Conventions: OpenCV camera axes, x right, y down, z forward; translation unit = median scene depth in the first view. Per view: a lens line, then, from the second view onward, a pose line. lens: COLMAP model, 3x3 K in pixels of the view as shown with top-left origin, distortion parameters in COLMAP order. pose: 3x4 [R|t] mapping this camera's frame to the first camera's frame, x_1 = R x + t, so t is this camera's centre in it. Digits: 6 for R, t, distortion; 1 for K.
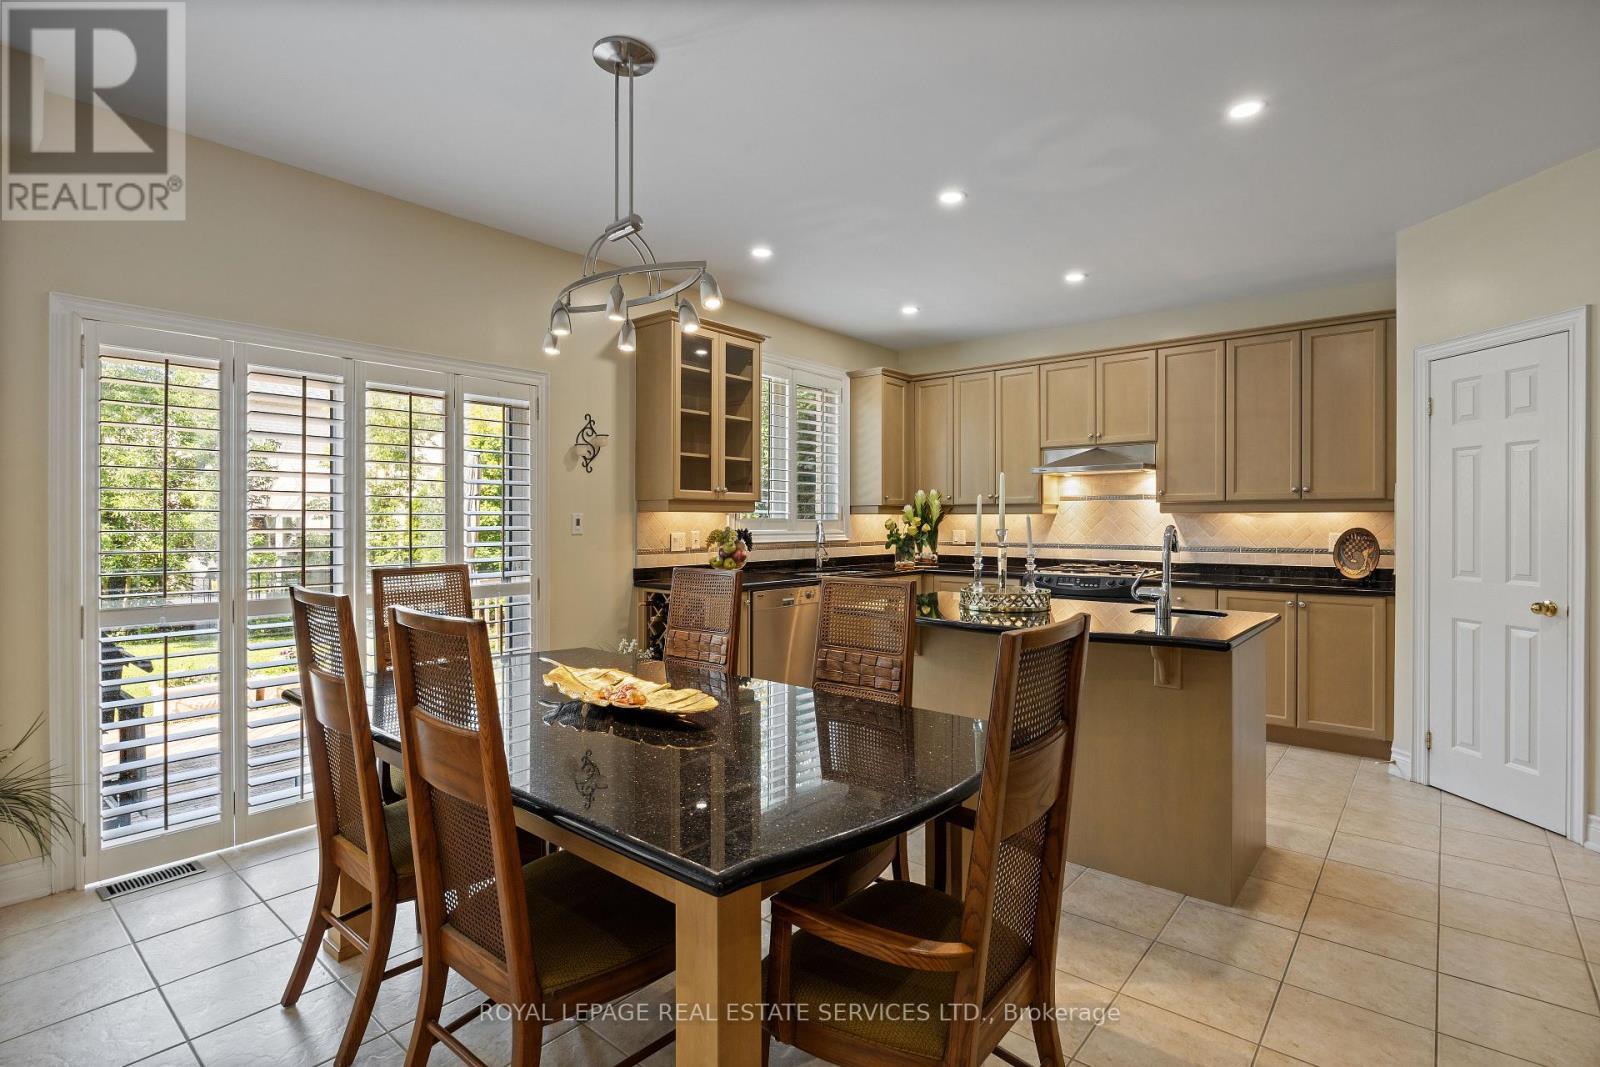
lens RADIAL K [[777.2, 0, 807.9], [0, 777.2, 527.4], [0, 0, 1]] dist [-0.012060, 0.001092]
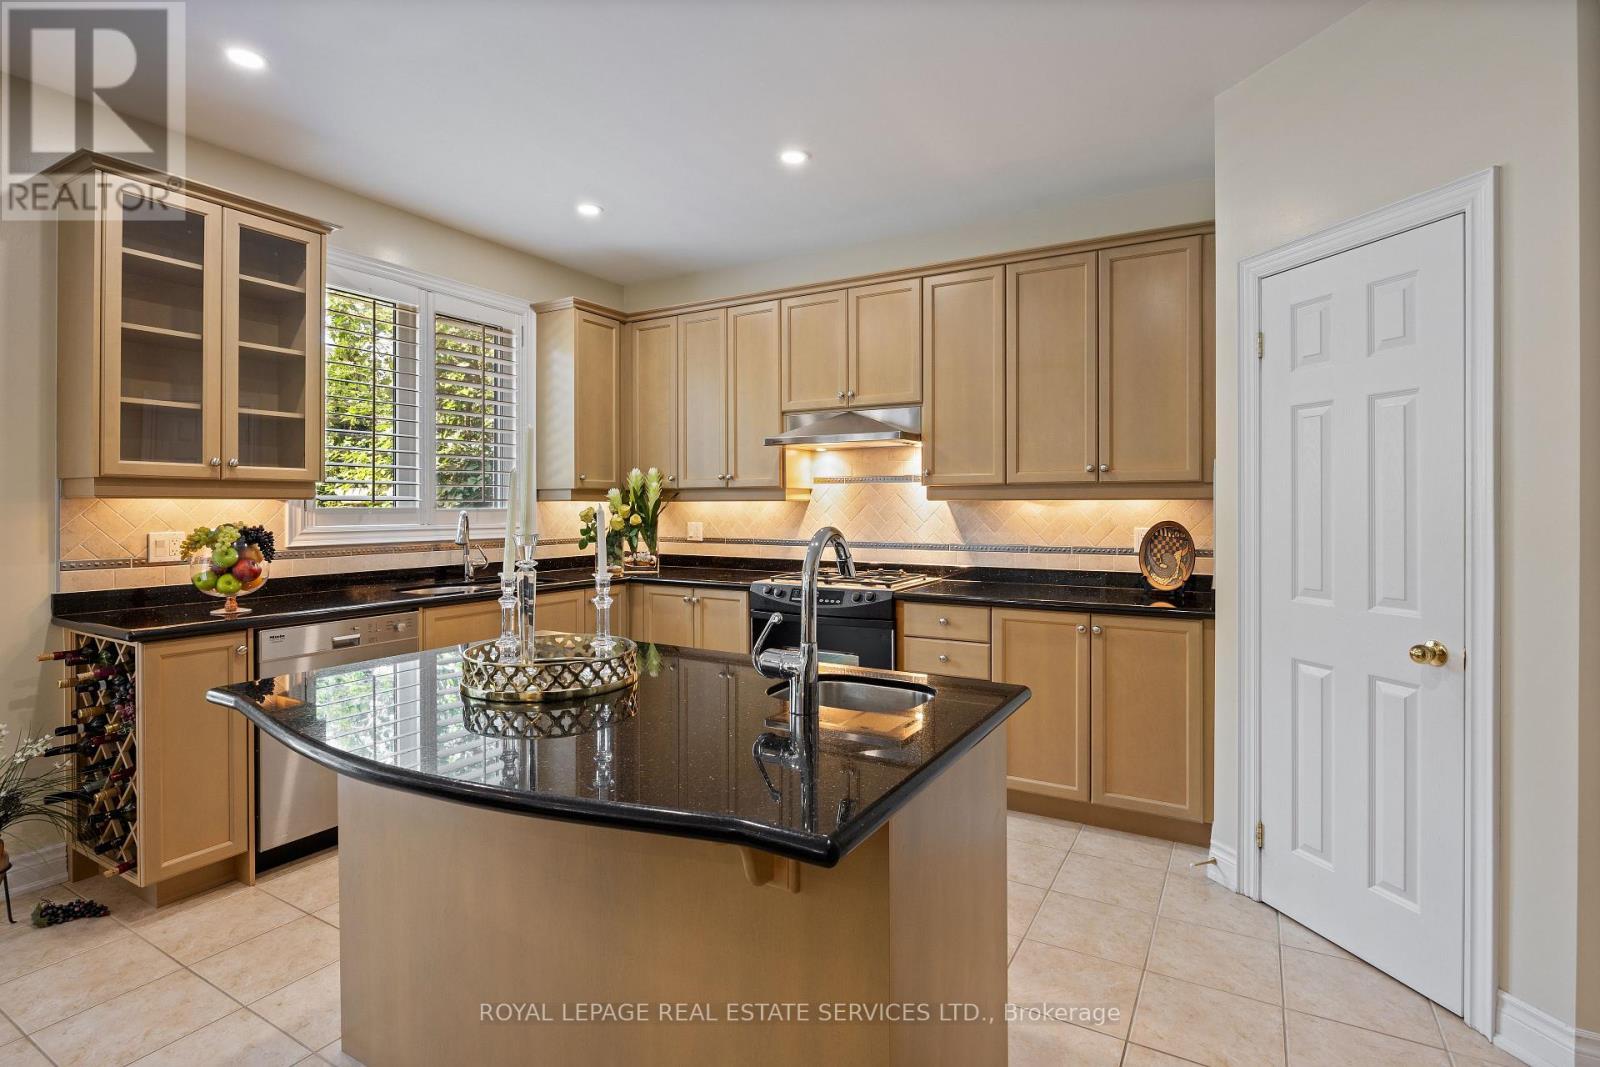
lens RADIAL K [[777.2, 0, 814.2], [0, 777.2, 509.5], [0, 0, 1]] dist [-0.012060, 0.001092]
pose [[0.984337, -0.001300, 0.176291, 0.240654], [0.001829, 0.999994, -0.002835, -0.008395], [-0.176287, 0.003113, 0.984334, 0.320936]]
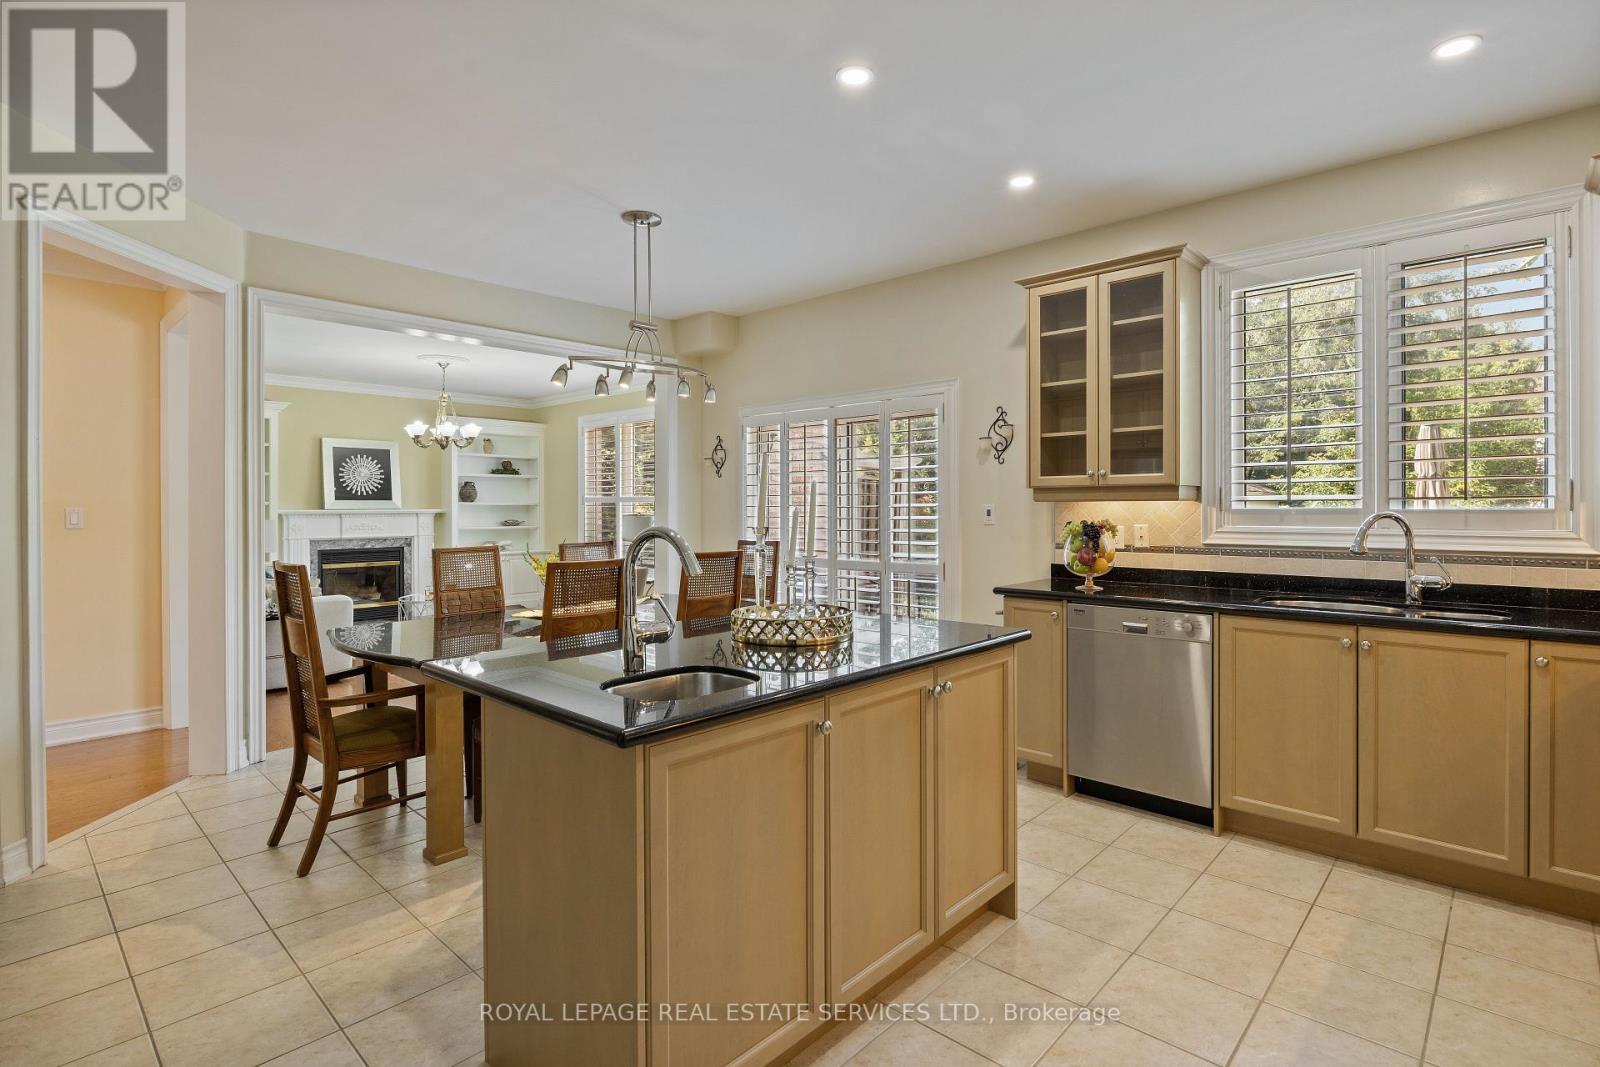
lens RADIAL K [[777.2, 0, 810.9], [0, 777.2, 521.7], [0, 0, 1]] dist [-0.012060, 0.001092]
pose [[-0.050521, 0.019071, -0.998541, 0.699701], [-0.005636, 0.999796, 0.019380, -0.012283], [0.998707, 0.006607, -0.050403, 0.753344]]
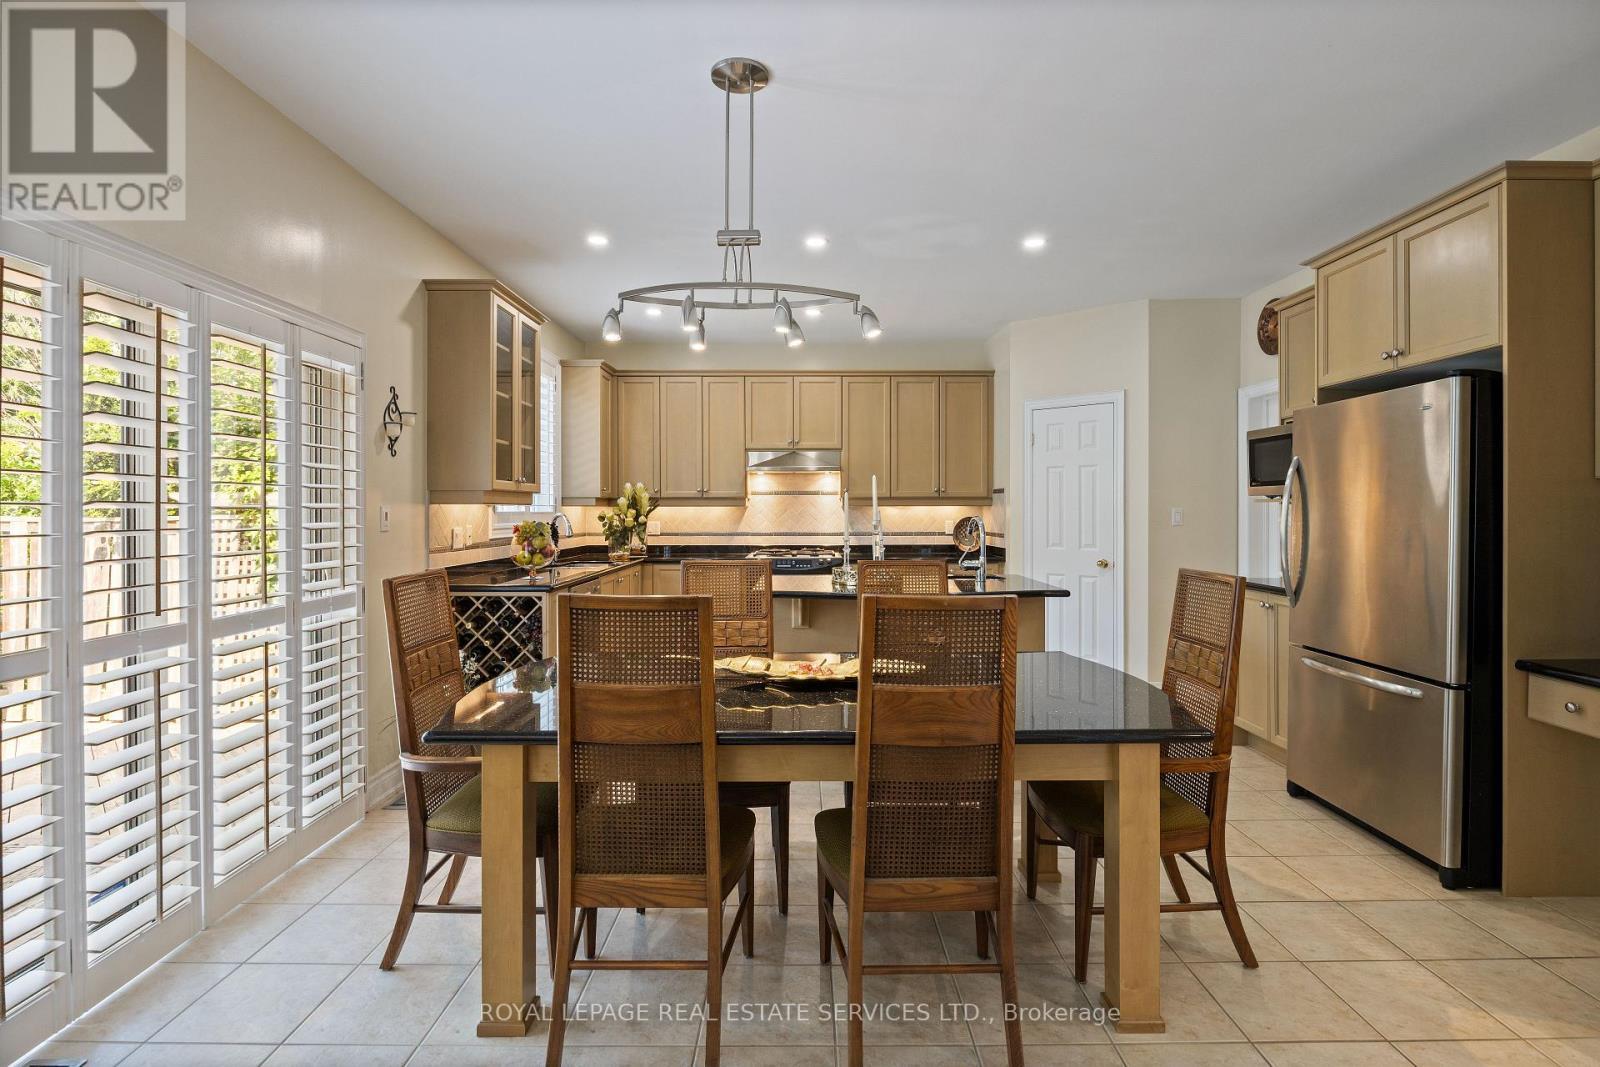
lens RADIAL K [[777.2, 0, 810.5], [0, 777.2, 513.9], [0, 0, 1]] dist [-0.012060, 0.001092]
pose [[0.762781, -0.004313, 0.646642, -0.448302], [0.006729, 0.999977, -0.001268, -0.004903], [-0.646622, 0.005319, 0.762792, 0.072712]]
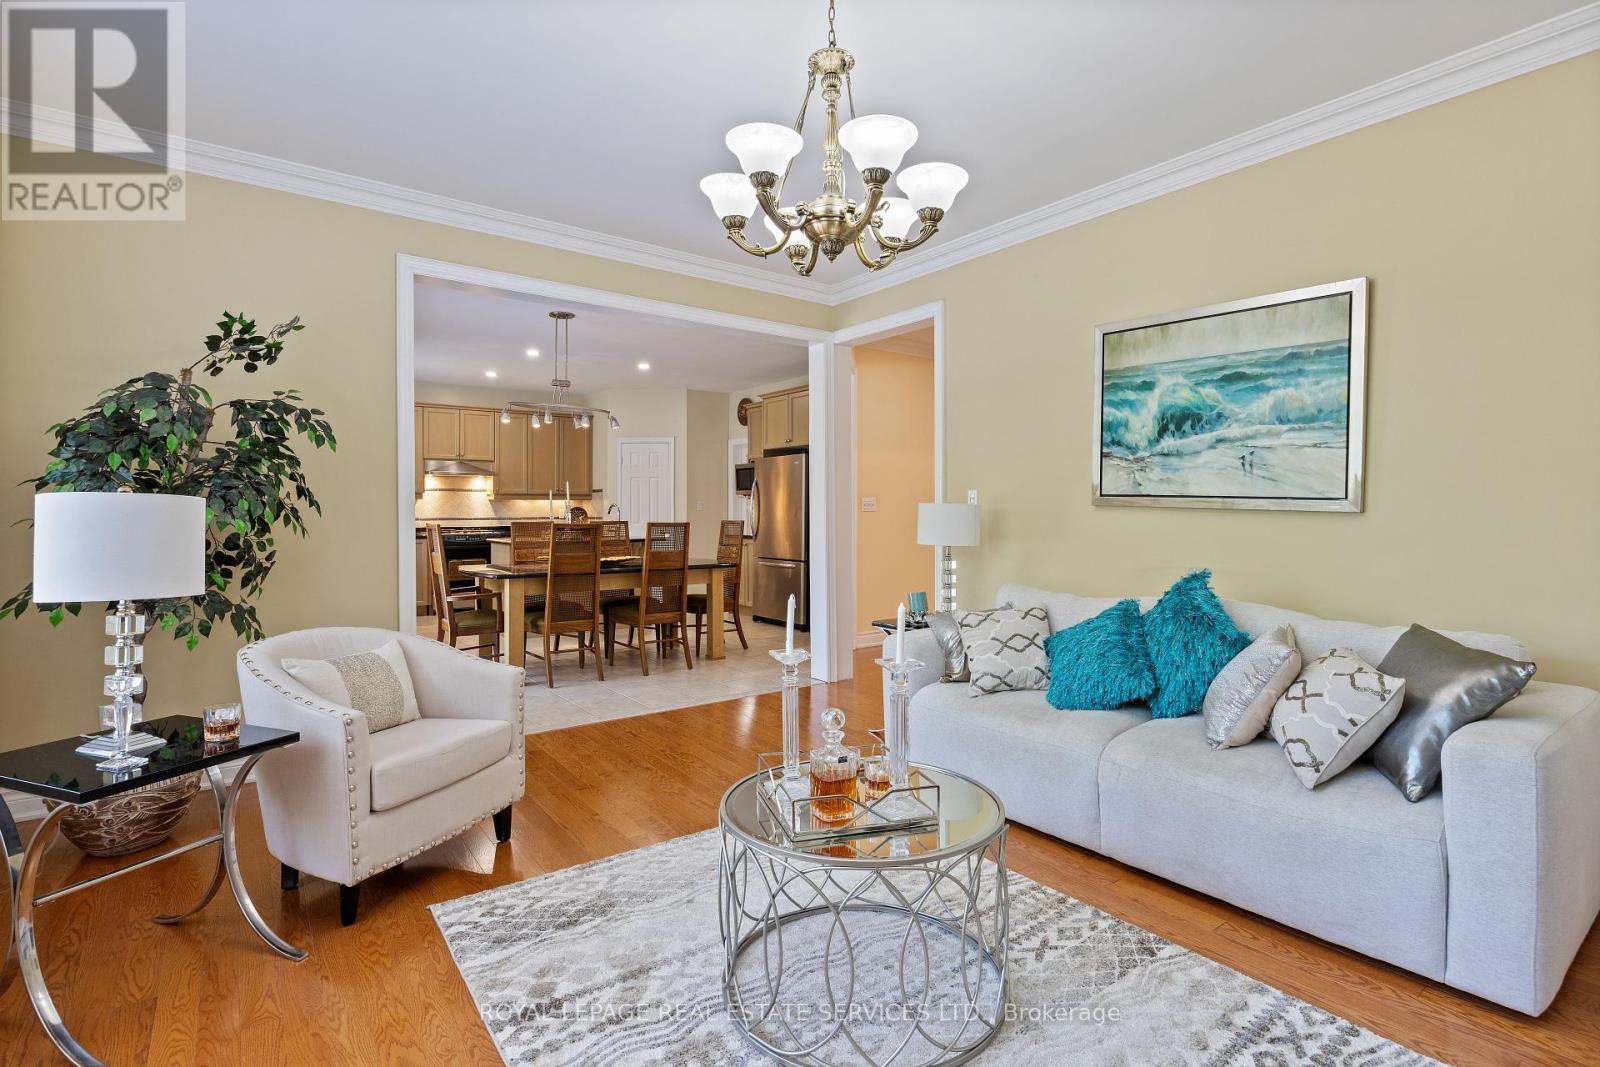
lens RADIAL K [[777.2, 0, 805.7], [0, 777.2, 522.8], [0, 0, 1]] dist [-0.012060, 0.001092]
pose [[0.228667, -0.016429, 0.973366, -1.330448], [0.007132, 0.999859, 0.015200, 0.016976], [-0.973479, 0.003467, 0.228752, -0.182982]]
